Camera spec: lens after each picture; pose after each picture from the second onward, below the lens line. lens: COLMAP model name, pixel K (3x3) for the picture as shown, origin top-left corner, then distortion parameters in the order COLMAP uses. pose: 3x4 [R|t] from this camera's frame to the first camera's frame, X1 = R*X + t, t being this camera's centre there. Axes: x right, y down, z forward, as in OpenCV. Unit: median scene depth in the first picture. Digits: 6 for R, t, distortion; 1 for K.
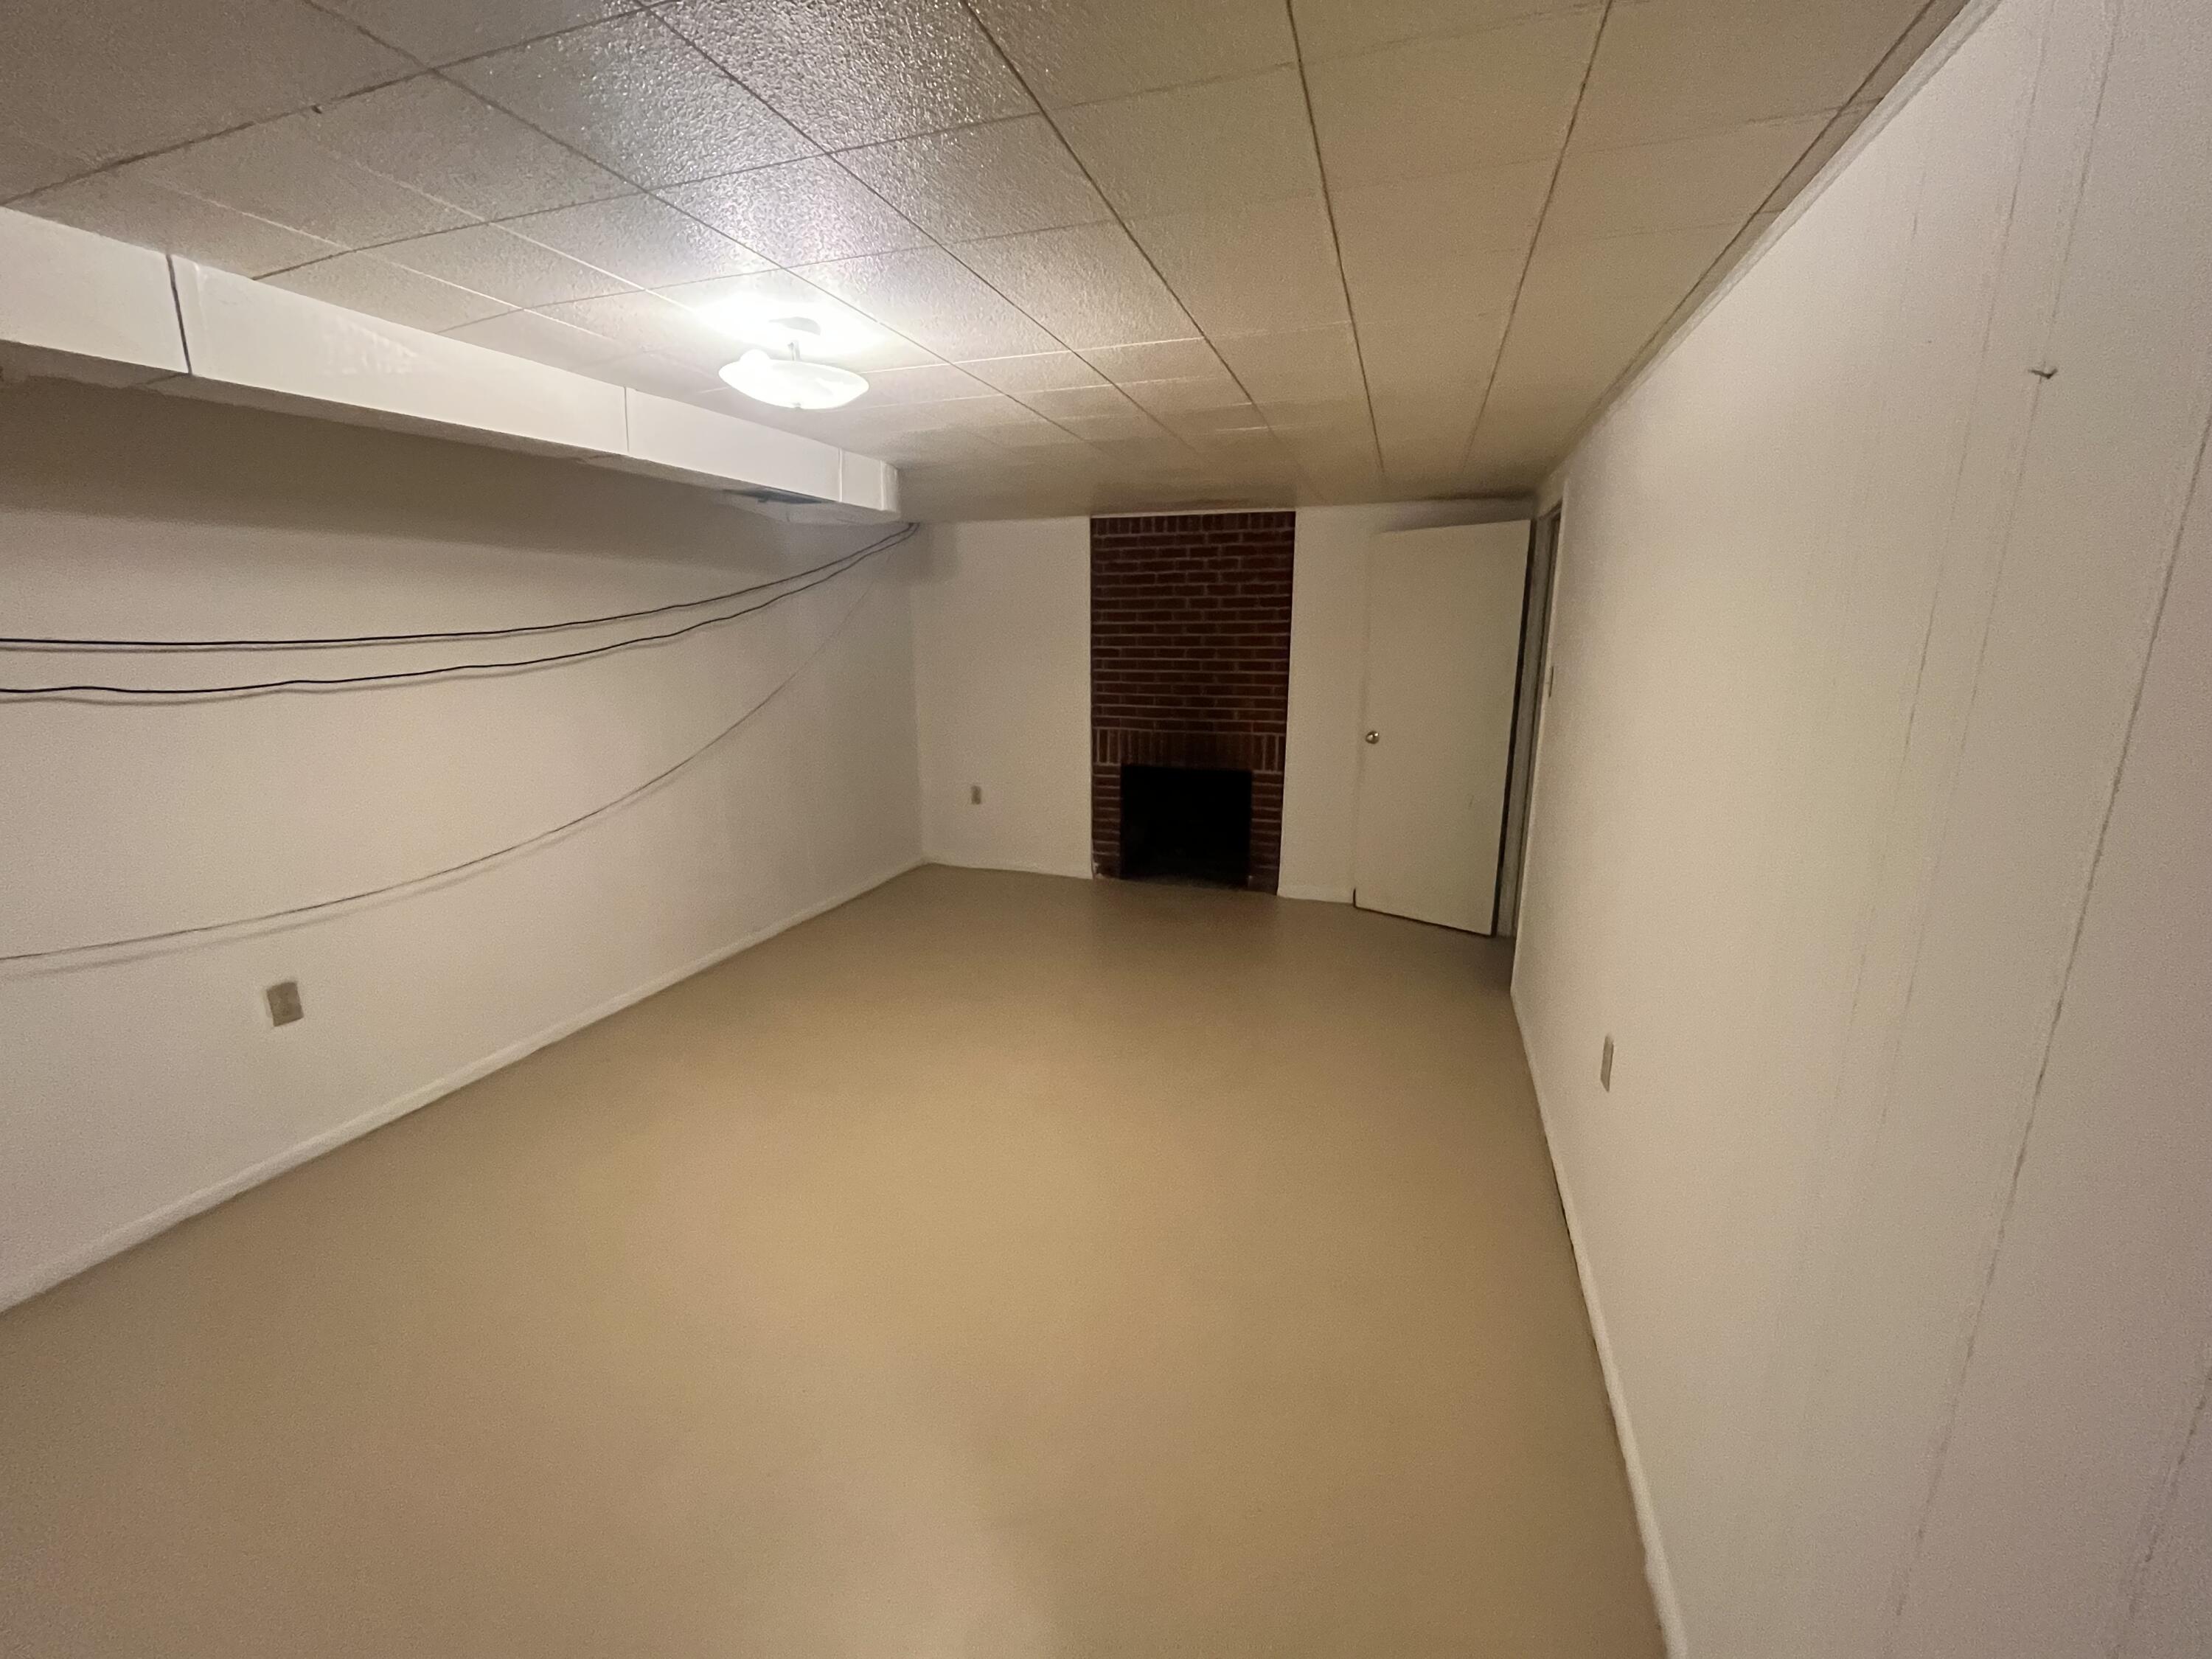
lens RADIAL K [[899.5, 0, 1102.9], [0, 899.5, 833.3], [0, 0, 1]] dist [-0.002468, 0.000054]
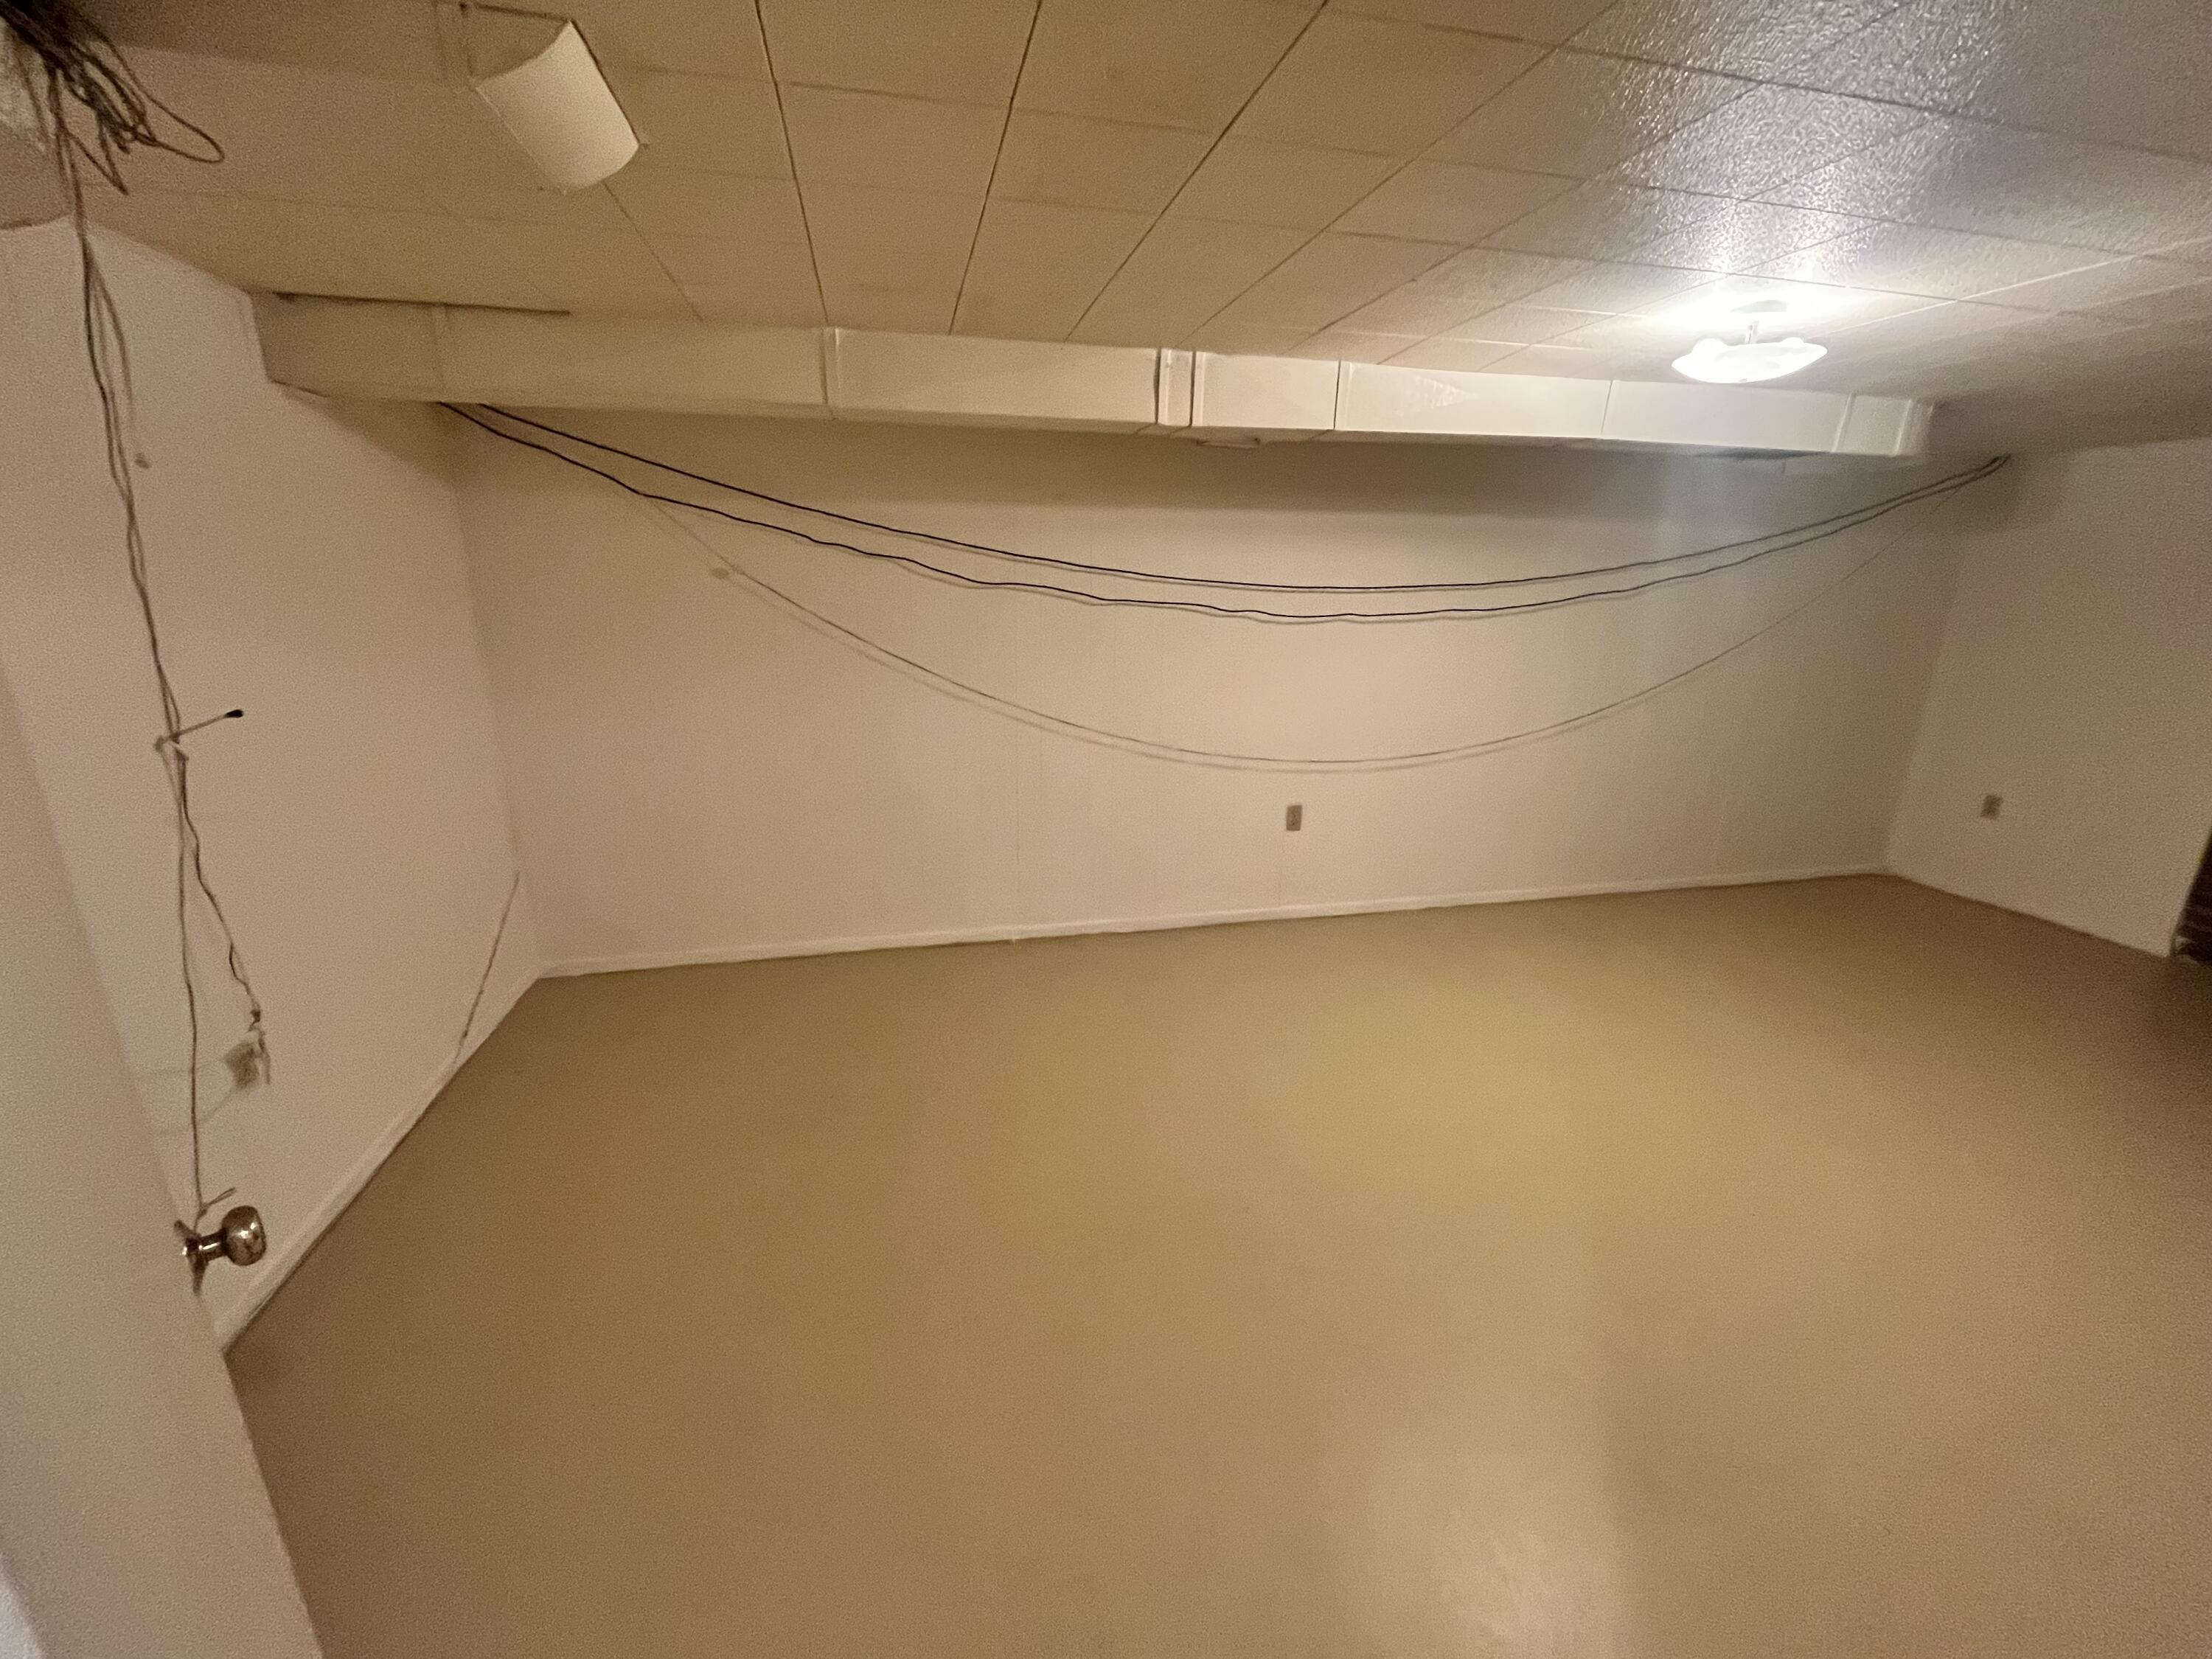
lens RADIAL K [[899.5, 0, 1102.9], [0, 899.5, 833.3], [0, 0, 1]] dist [-0.002468, 0.000054]
pose [[0.526470, 0.240999, -0.815322, 0.217309], [-0.202517, 0.966927, 0.155042, 0.037088], [0.825722, 0.083492, 0.557864, -0.167757]]
